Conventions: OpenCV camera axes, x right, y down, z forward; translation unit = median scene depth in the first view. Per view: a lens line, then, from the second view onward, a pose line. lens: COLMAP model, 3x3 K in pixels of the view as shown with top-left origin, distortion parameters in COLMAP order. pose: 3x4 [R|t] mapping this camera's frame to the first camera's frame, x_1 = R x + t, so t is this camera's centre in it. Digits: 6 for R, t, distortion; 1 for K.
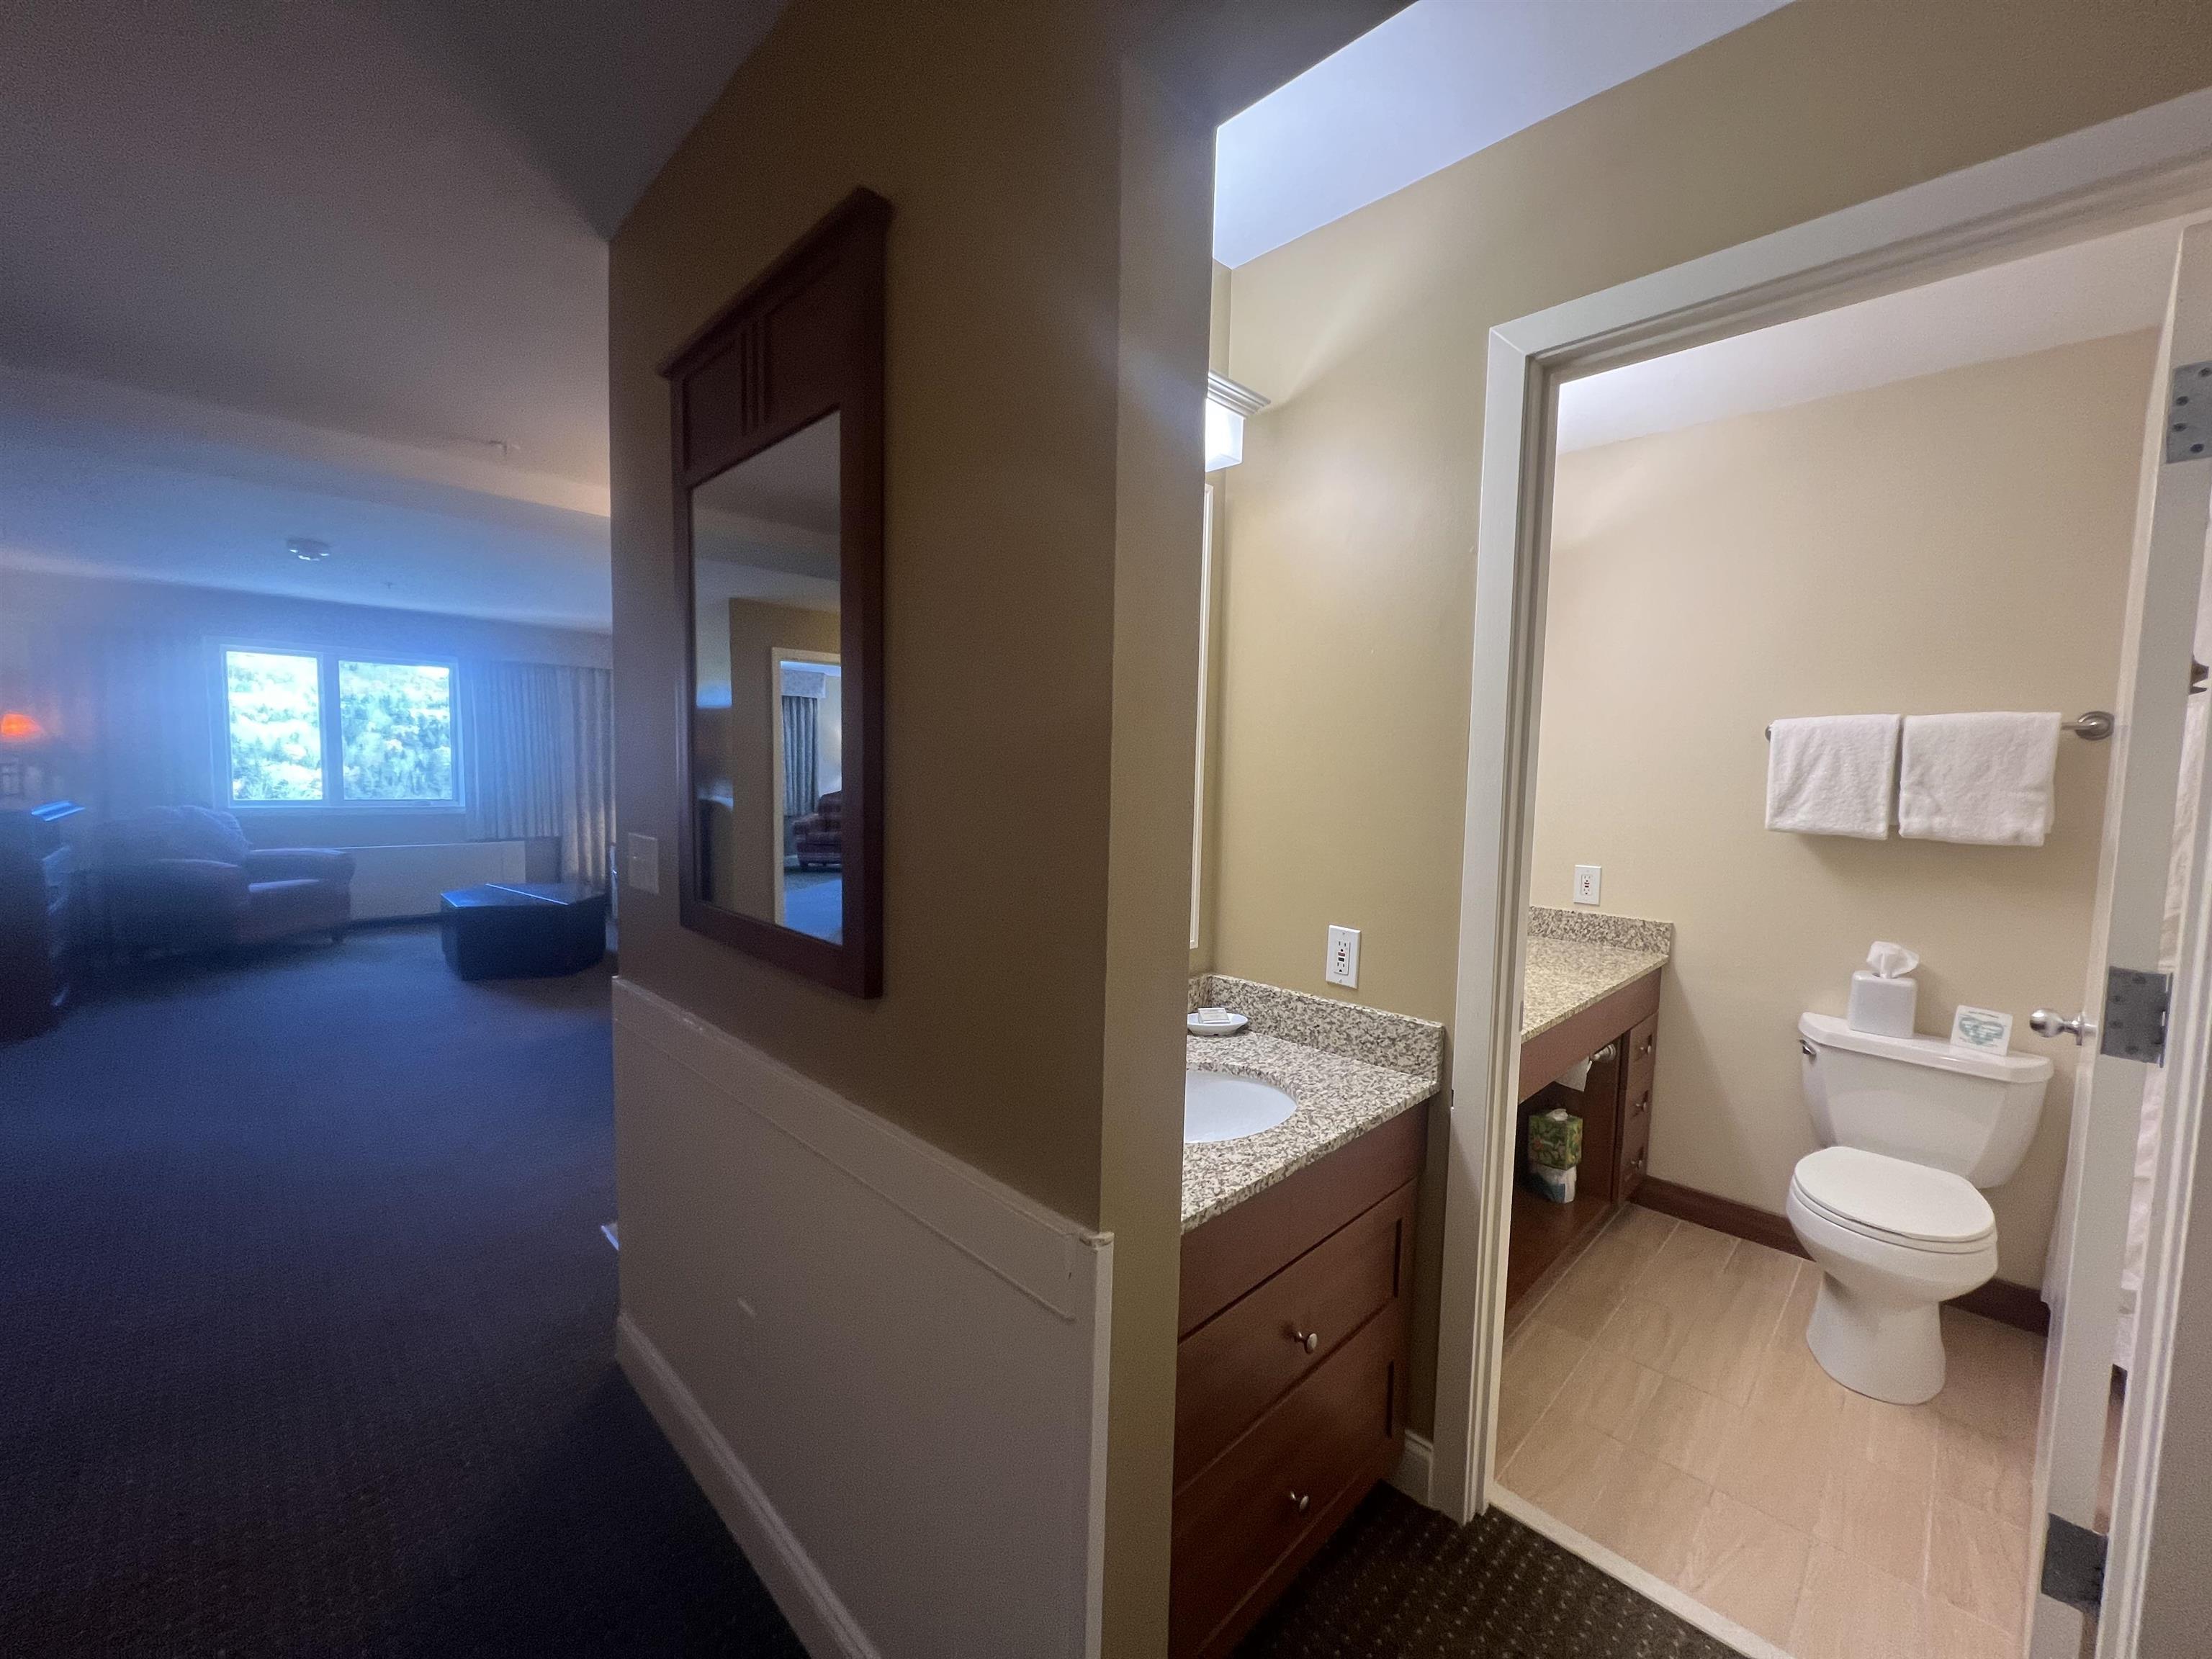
lens RADIAL K [[881.3, 0, 1111.5], [0, 881.3, 832.4], [0, 0, 1]] dist [-0.003698, 0.000509]
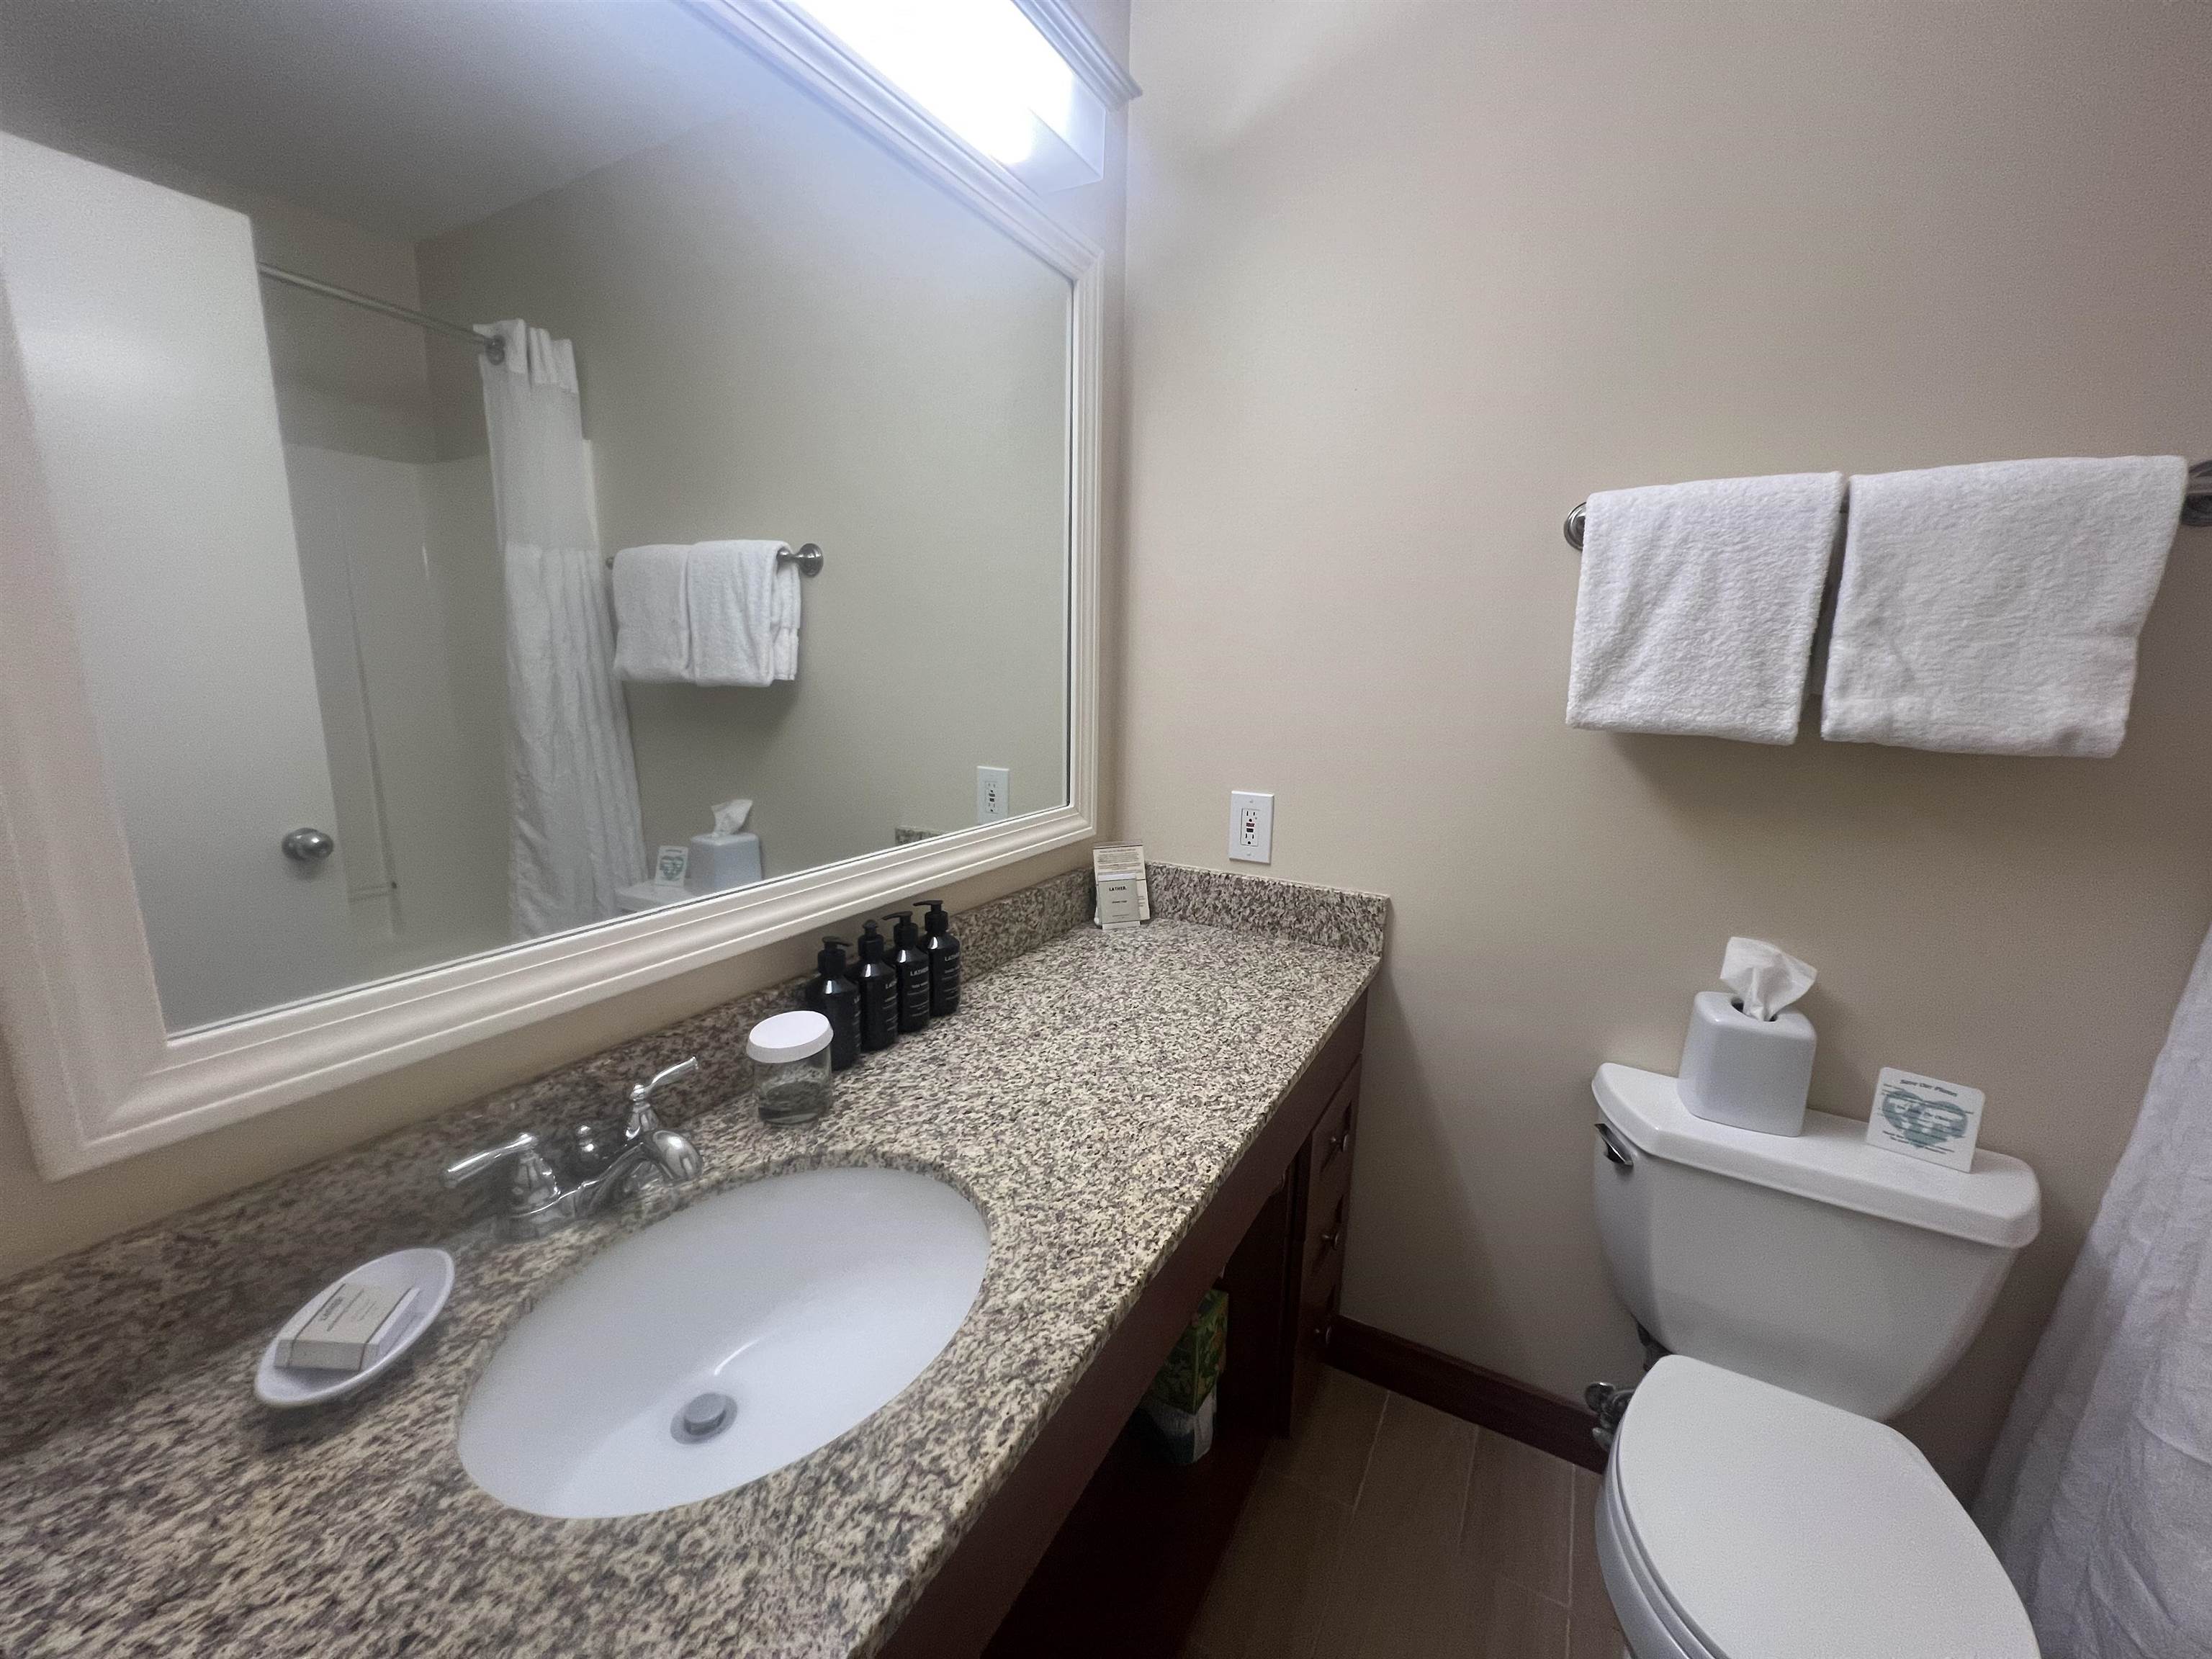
lens RADIAL K [[881.3, 0, 1111.5], [0, 881.3, 832.4], [0, 0, 1]] dist [-0.003698, 0.000509]
pose [[0.959582, -0.052193, 0.276549, 0.384949], [0.016061, 0.991207, 0.131341, -0.013124], [-0.280972, -0.121590, 0.951982, 0.633585]]
